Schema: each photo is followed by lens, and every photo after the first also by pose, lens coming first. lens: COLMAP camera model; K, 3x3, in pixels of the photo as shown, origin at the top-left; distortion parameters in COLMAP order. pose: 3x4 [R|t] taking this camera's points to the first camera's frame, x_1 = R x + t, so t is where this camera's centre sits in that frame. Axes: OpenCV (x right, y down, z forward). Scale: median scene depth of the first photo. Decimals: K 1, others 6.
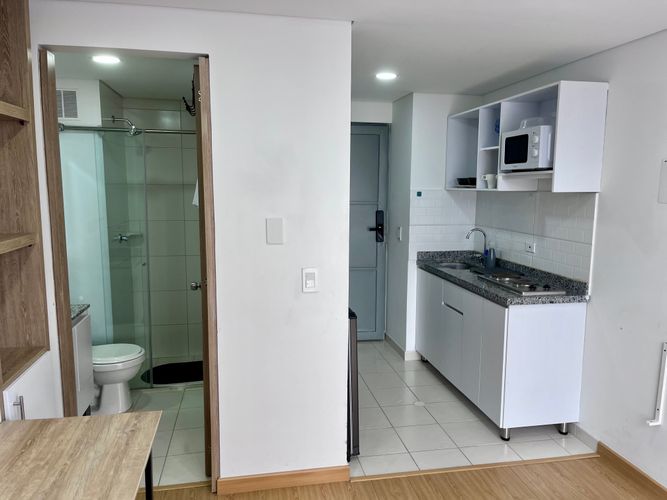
lens RADIAL K [[501.7, 0, 339.1], [0, 501.7, 256.5], [0, 0, 1]] dist [0.062204, -0.089290]
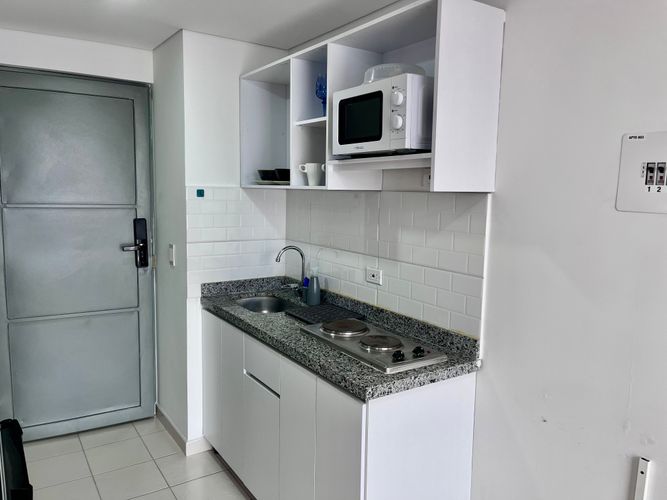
lens RADIAL K [[501.7, 0, 331.7], [0, 501.7, 245.7], [0, 0, 1]] dist [0.062204, -0.089290]
pose [[0.924528, -0.031331, 0.379825, 0.080203], [0.040216, 0.999071, -0.015477, -0.048836], [-0.378987, 0.029584, 0.924929, 0.410637]]
